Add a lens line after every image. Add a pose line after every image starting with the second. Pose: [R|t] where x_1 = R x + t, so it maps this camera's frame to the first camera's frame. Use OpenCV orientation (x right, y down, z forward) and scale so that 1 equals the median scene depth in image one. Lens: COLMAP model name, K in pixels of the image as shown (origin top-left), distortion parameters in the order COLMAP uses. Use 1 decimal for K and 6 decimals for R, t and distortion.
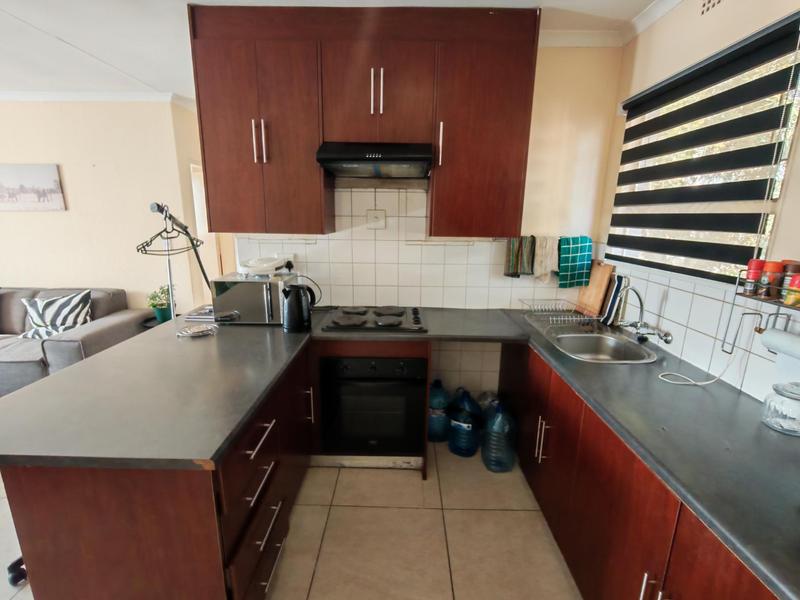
lens RADIAL K [[367.8, 0, 400.0], [0, 367.8, 300.0], [0, 0, 1]] dist [-0.000286, -0.000202]
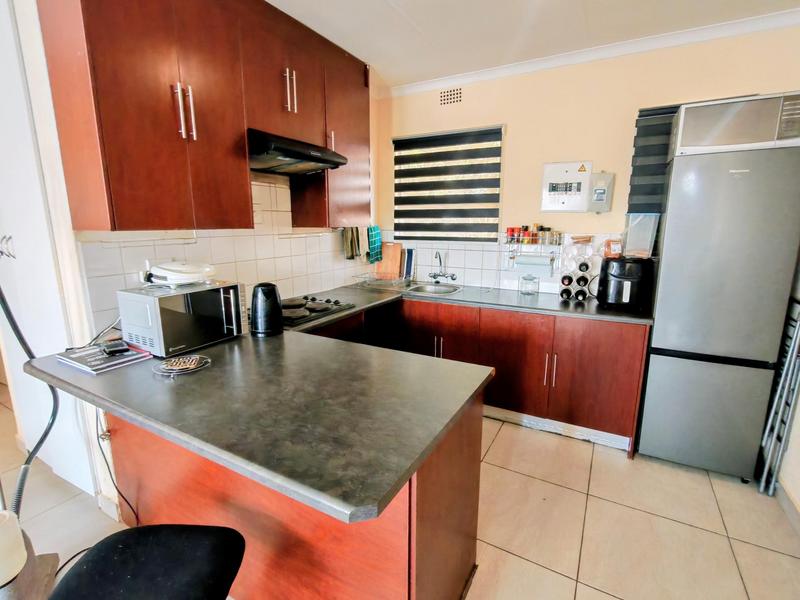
lens RADIAL K [[385.2, 0, 400.0], [0, 385.2, 300.0], [0, 0, 1]] dist [-0.001007, -0.000039]
pose [[0.479665, -0.188202, 0.857031, -0.574081], [0.203380, 0.973974, 0.100054, -0.016837], [-0.853556, 0.126311, 0.505457, 0.144429]]
